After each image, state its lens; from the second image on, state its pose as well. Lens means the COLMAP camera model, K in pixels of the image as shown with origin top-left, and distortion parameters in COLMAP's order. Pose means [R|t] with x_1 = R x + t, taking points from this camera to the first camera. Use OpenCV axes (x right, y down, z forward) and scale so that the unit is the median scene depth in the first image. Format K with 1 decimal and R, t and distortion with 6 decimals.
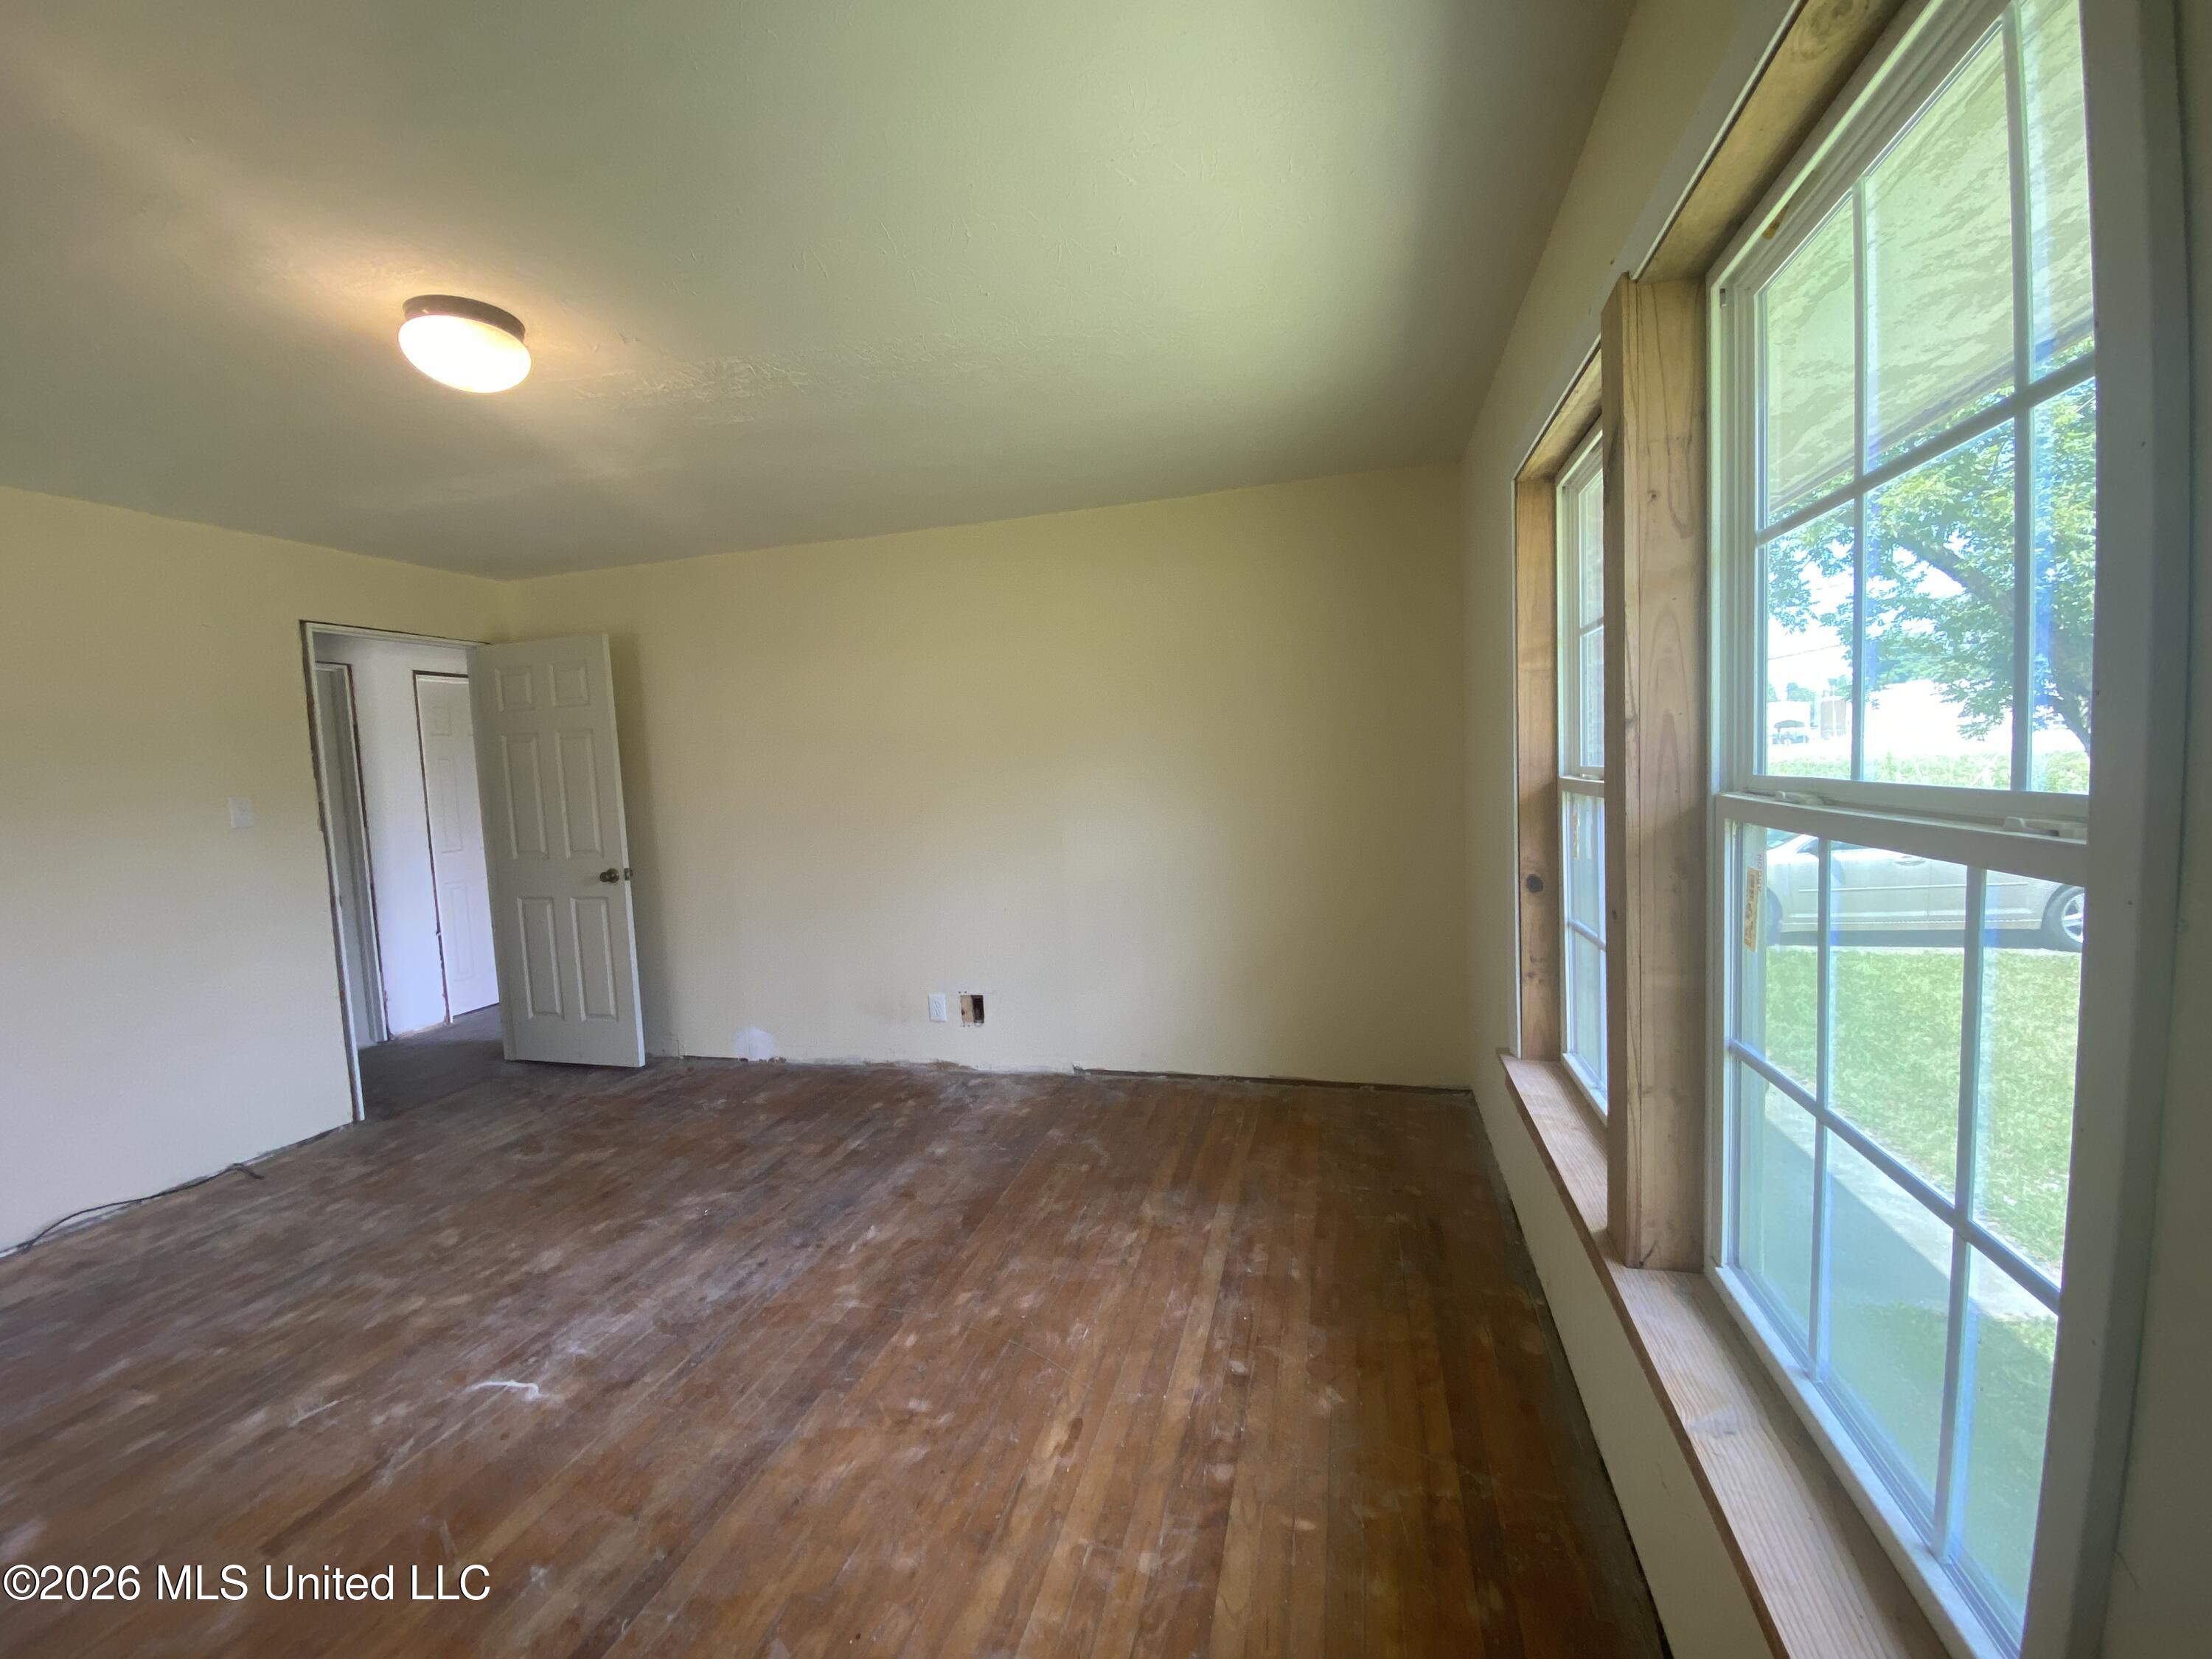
lens RADIAL K [[907.2, 0, 1112.8], [0, 907.2, 834.3], [0, 0, 1]] dist [0.028273, -0.024480]
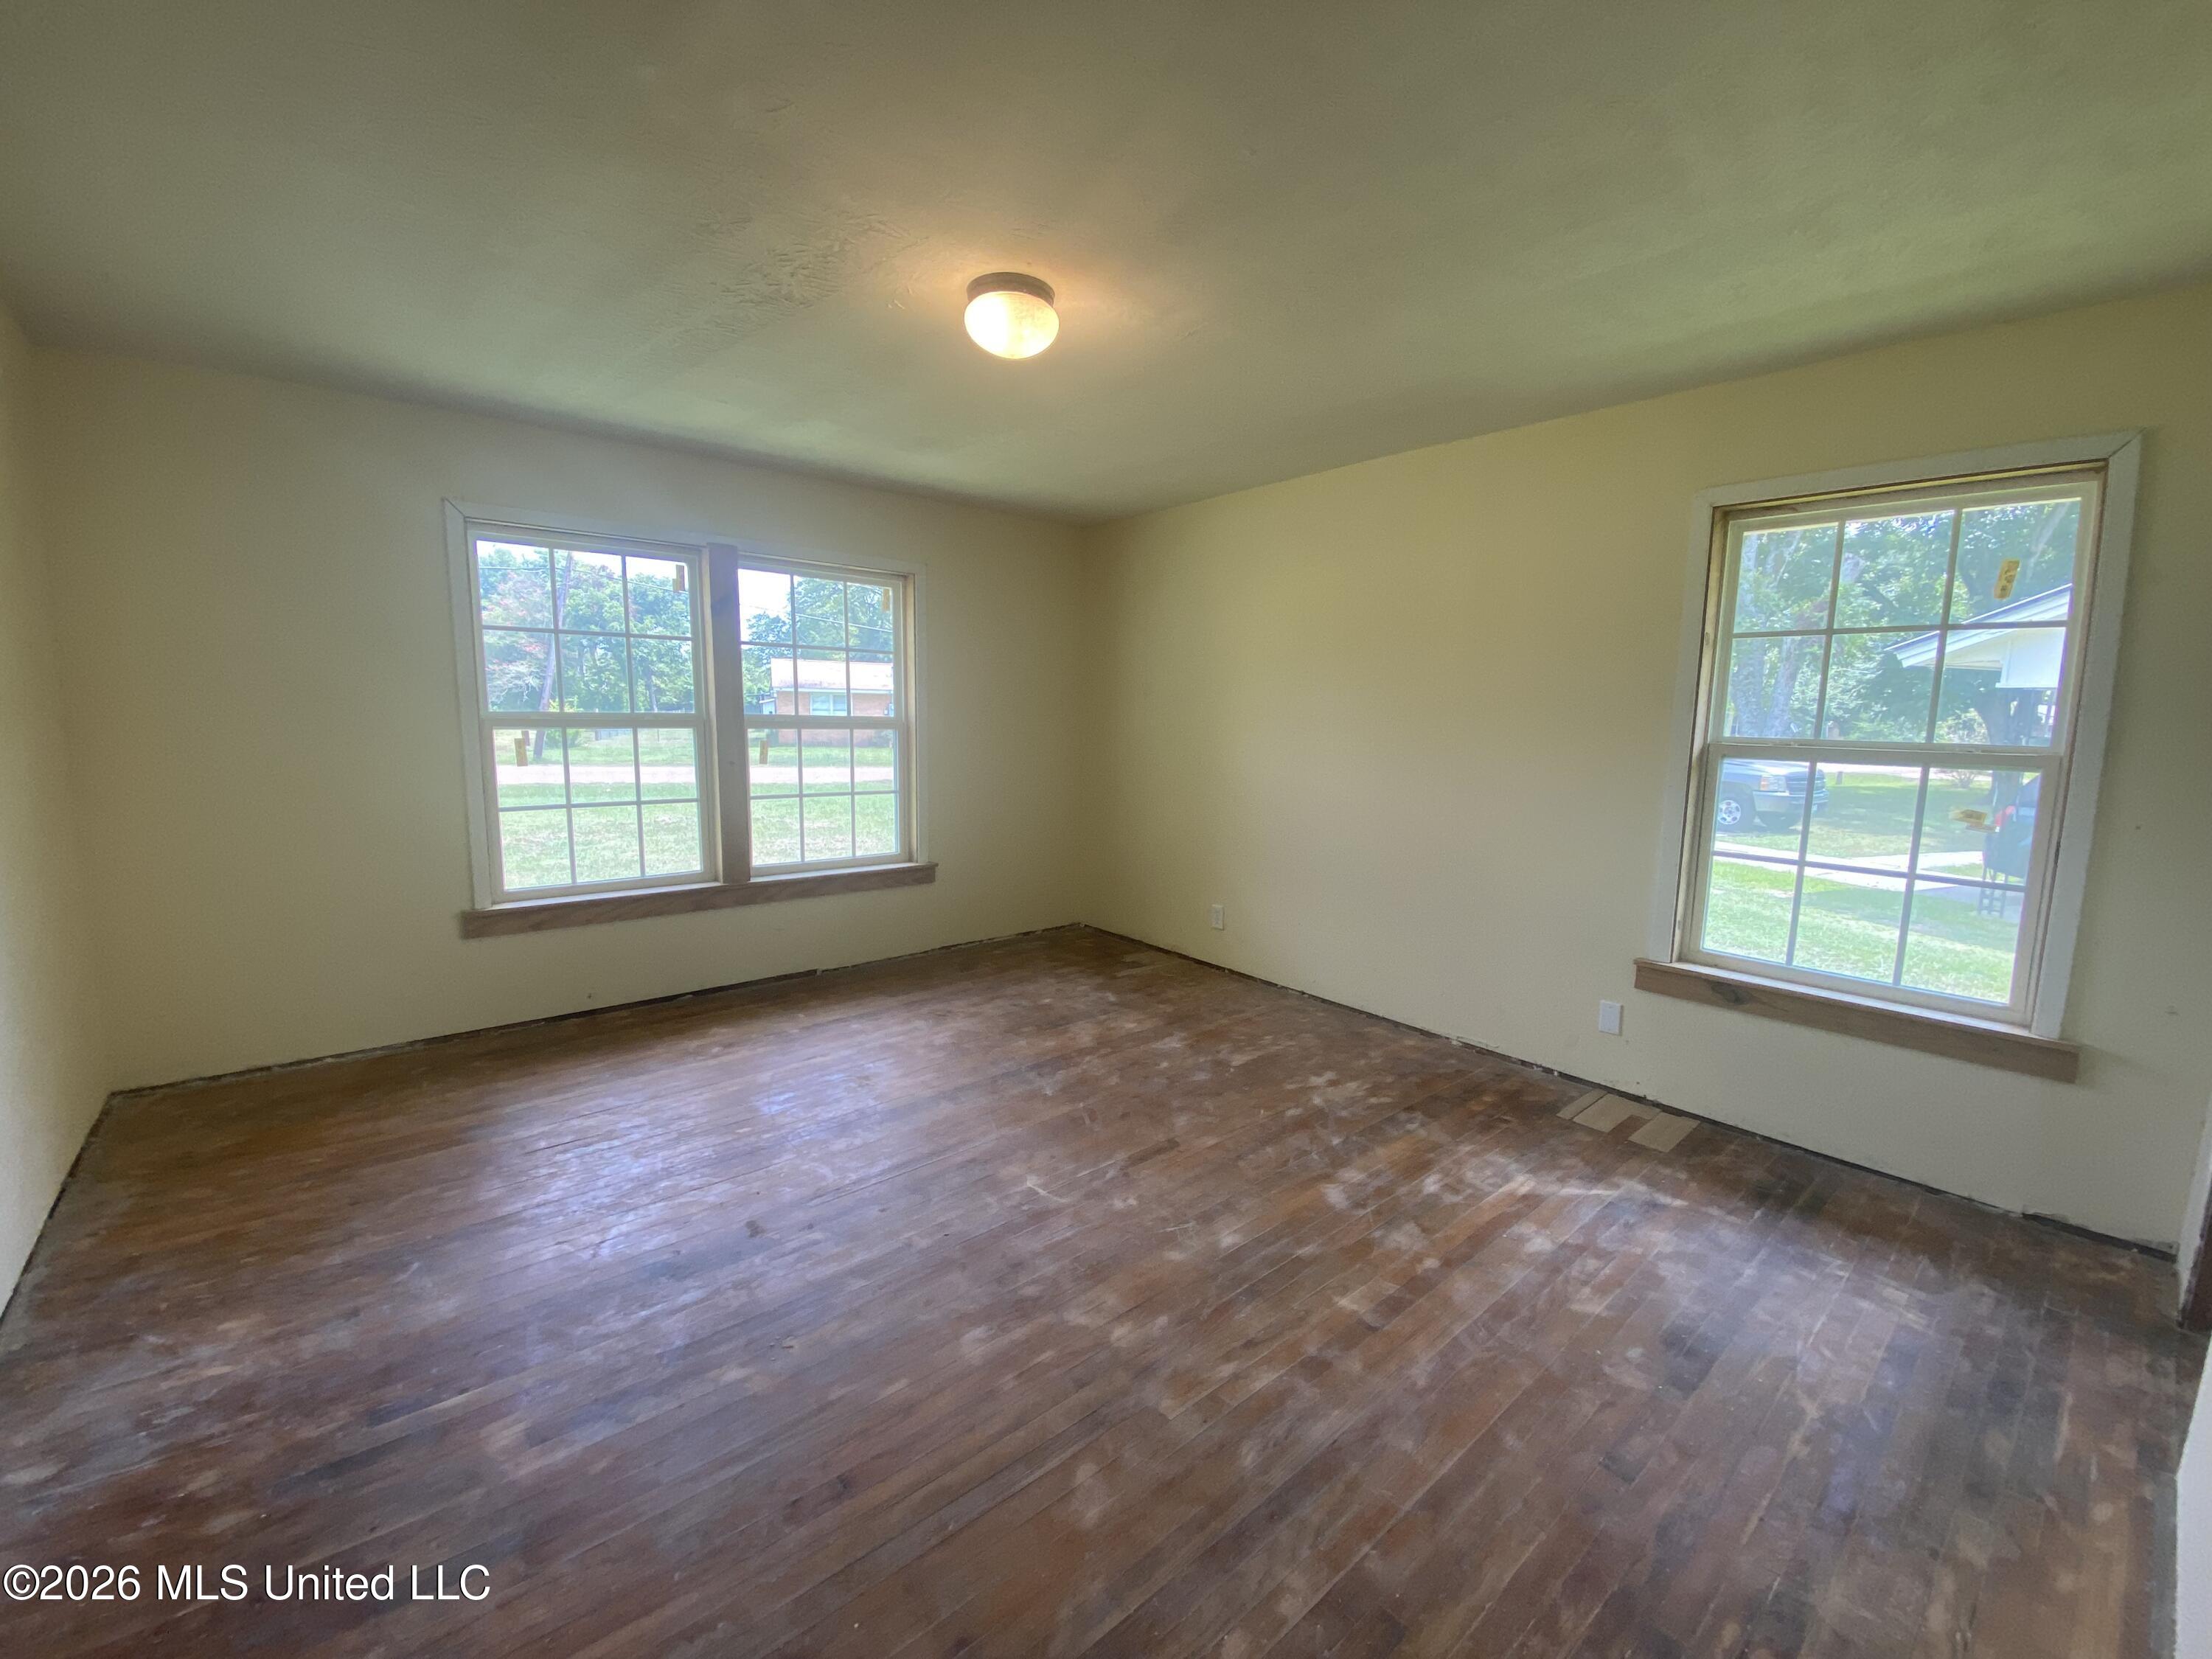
lens RADIAL K [[907.2, 0, 1112.8], [0, 907.2, 834.3], [0, 0, 1]] dist [0.028273, -0.024480]
pose [[-0.830585, -0.041734, 0.555326, -1.358662], [0.066401, 0.982652, 0.173163, -0.071616], [-0.552920, 0.180700, -0.813405, 1.807506]]
